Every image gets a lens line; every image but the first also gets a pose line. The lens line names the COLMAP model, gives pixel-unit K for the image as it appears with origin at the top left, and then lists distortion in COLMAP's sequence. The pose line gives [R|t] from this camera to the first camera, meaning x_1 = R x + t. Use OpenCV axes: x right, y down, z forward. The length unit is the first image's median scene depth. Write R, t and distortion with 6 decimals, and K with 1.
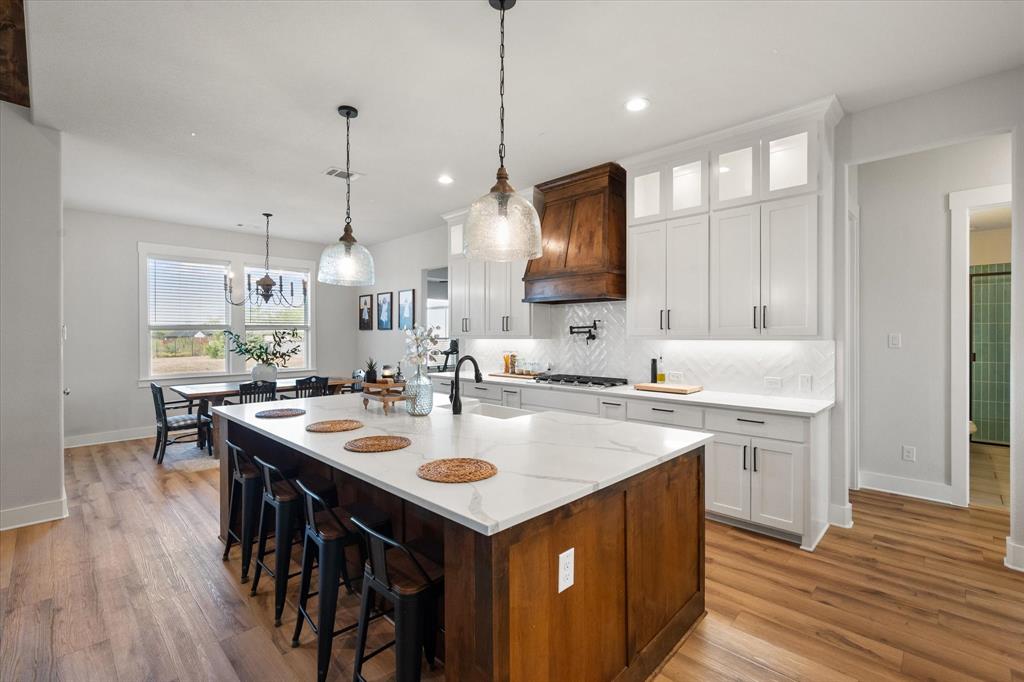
lens RADIAL K [[452.5, 0, 512.0], [0, 452.5, 341.0], [0, 0, 1]] dist [-0.001102, -0.000127]
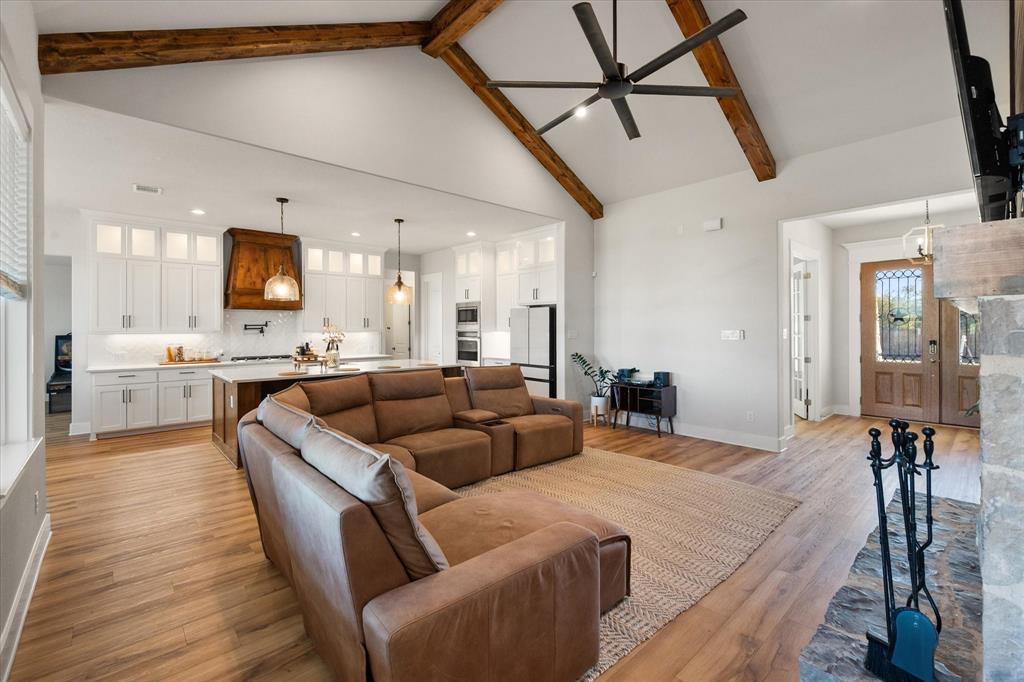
lens RADIAL K [[452.5, 0, 512.0], [0, 452.5, 341.0], [0, 0, 1]] dist [-0.001102, -0.000127]
pose [[0.073702, -0.025222, 0.996961, -1.339057], [0.010803, 0.999642, 0.024491, -0.004769], [-0.997222, 0.008965, 0.073948, 0.004588]]
